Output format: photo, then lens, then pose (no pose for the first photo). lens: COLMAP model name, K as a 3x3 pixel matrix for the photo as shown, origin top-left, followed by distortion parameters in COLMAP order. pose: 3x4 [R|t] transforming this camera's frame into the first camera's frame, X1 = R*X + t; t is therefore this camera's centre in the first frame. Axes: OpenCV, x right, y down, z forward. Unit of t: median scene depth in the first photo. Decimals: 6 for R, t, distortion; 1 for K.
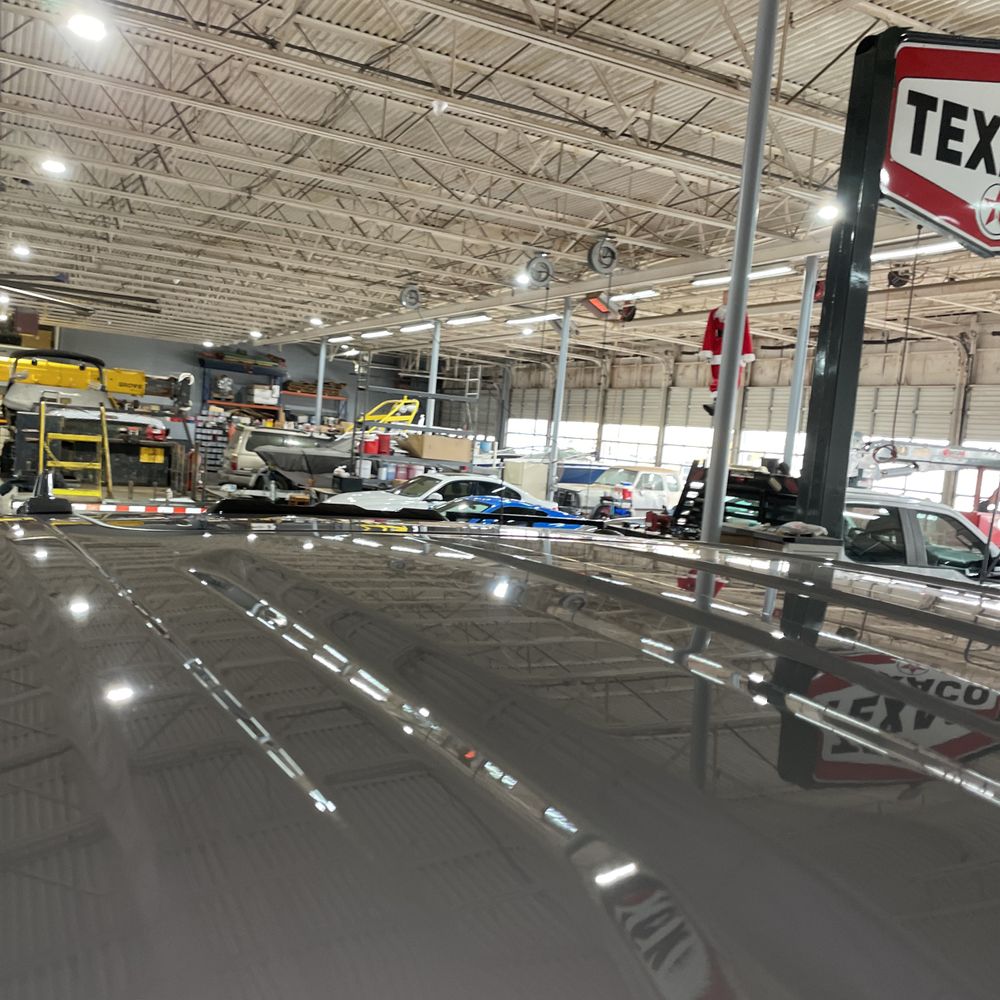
lens RADIAL K [[1011.6, 0, 485.3], [0, 1011.6, 522.4], [0, 0, 1]] dist [0.136372, -0.245188]
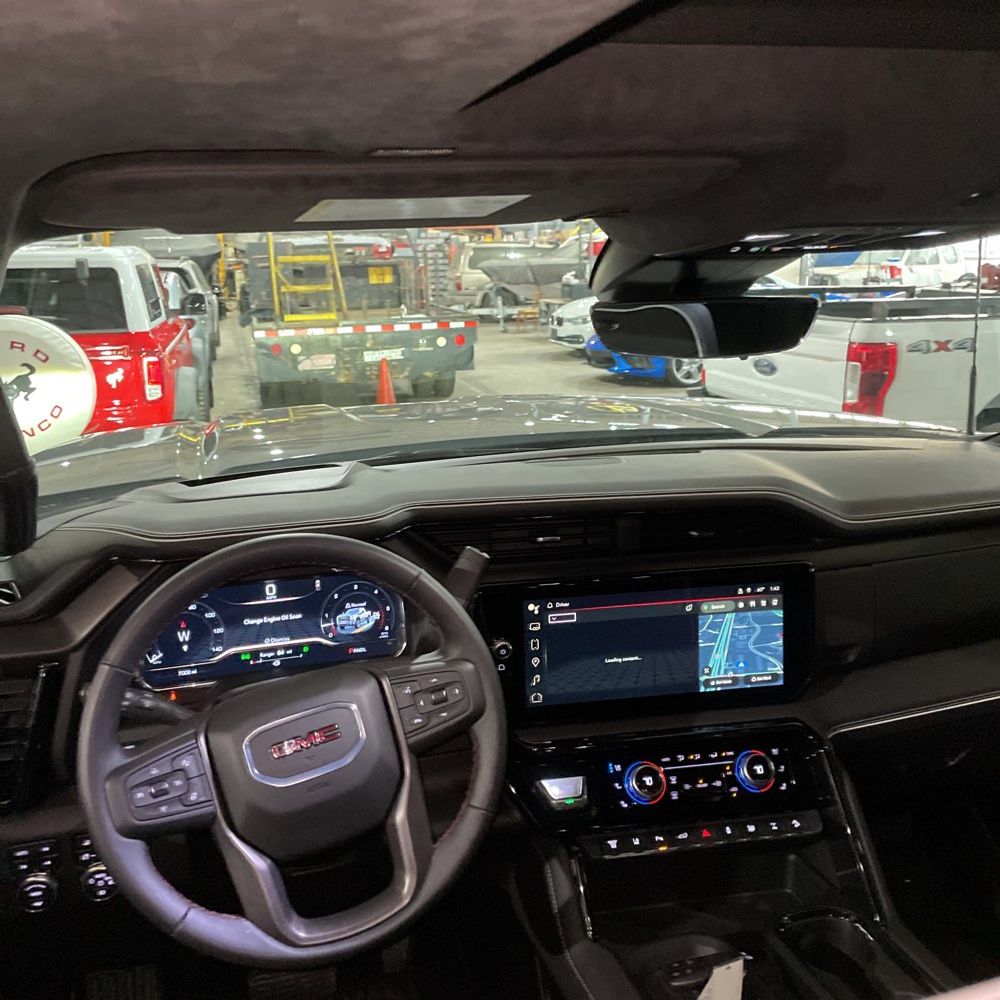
lens RADIAL K [[1013.6, 0, 483.9], [0, 1013.6, 514.2], [0, 0, 1]] dist [0.075723, -0.088579]
pose [[0.973191, -0.049162, -0.224683, -0.018688], [0.086289, 0.983575, 0.158538, 0.007277], [0.213198, -0.173676, 0.961449, 0.043629]]
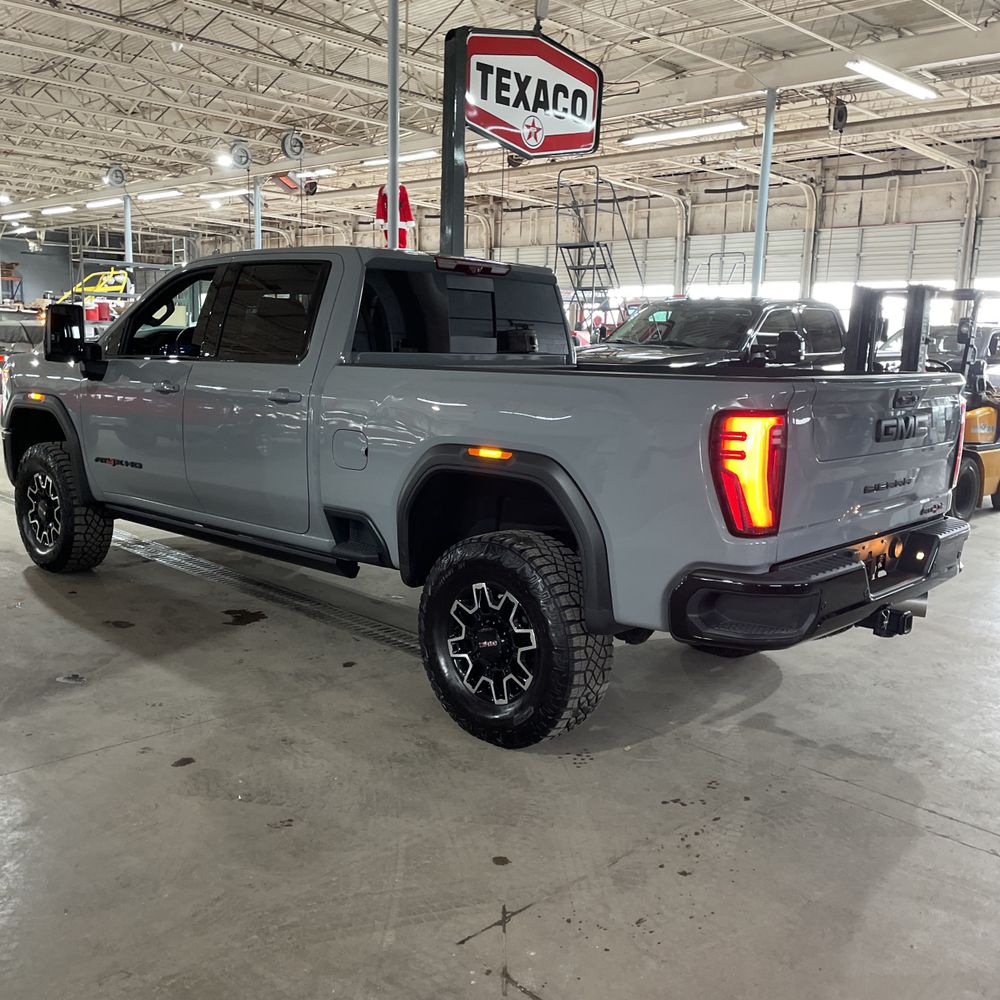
lens RADIAL K [[1013.6, 0, 483.9], [0, 1013.6, 514.2], [0, 0, 1]] dist [0.075723, -0.088579]
pose [[0.952683, -0.109942, 0.283386, -0.043362], [0.077764, 0.989426, 0.122430, 0.035950], [-0.293850, -0.094600, 0.951159, -0.205054]]
